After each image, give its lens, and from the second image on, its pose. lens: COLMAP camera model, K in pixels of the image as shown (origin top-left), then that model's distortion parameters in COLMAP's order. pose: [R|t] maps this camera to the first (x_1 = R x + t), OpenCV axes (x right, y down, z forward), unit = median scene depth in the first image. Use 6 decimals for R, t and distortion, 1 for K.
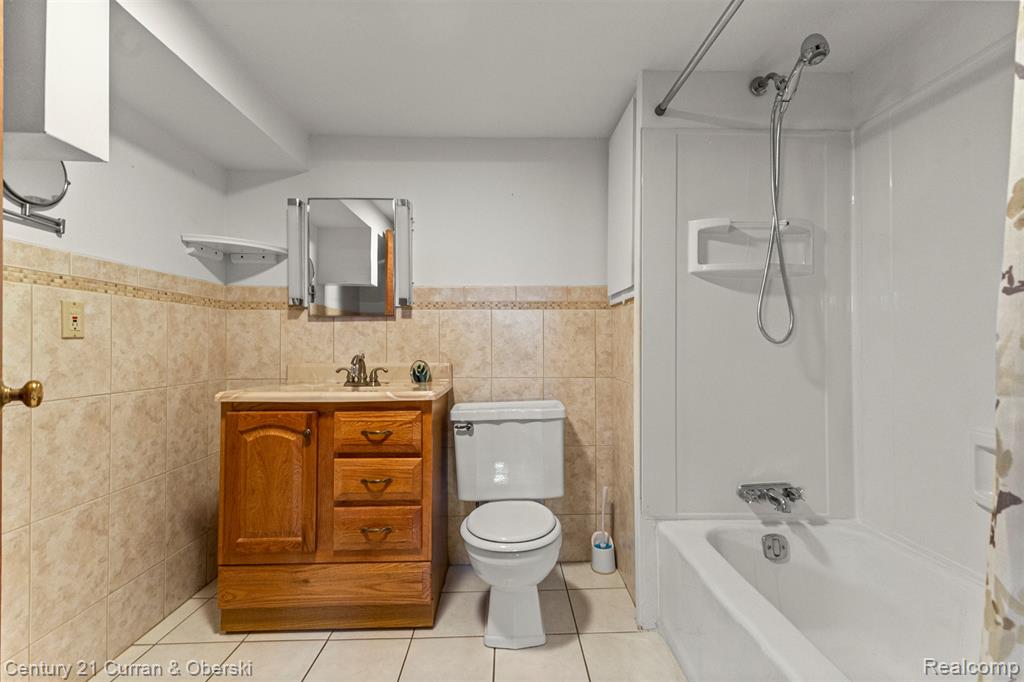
lens RADIAL K [[442.4, 0, 511.8], [0, 442.4, 339.5], [0, 0, 1]] dist [0.003110, 0.000138]
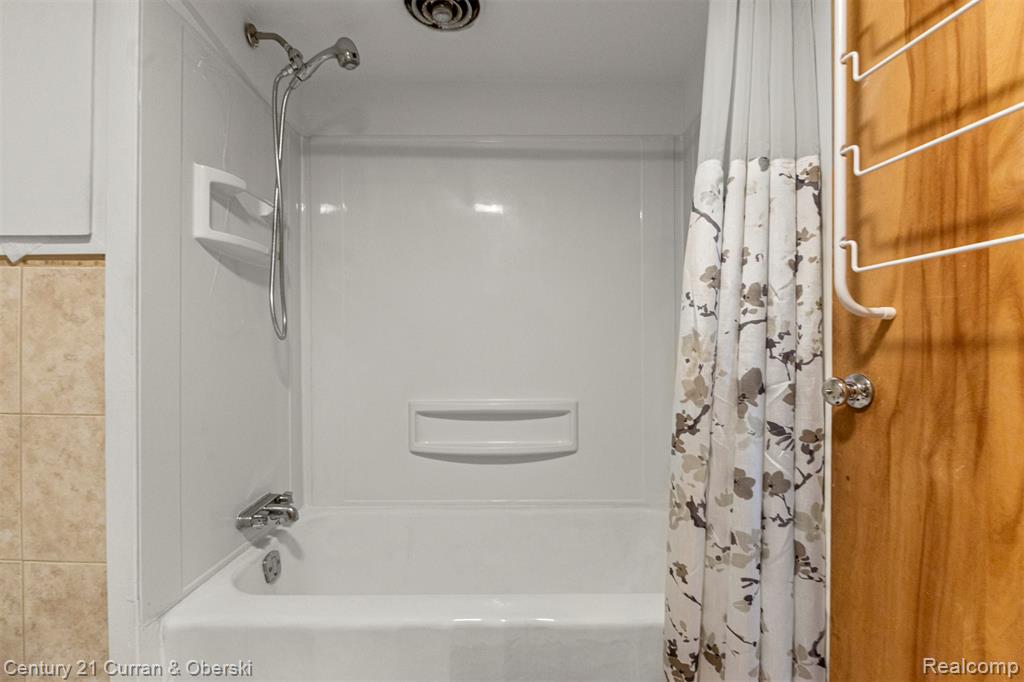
lens RADIAL K [[461.2, 0, 515.5], [0, 461.2, 337.6], [0, 0, 1]] dist [-0.001654, -0.000139]
pose [[0.033291, 0.003535, 0.999439, -0.313836], [-0.007202, 0.999969, -0.003297, 0.005280], [-0.999420, -0.007088, 0.033315, 0.471819]]
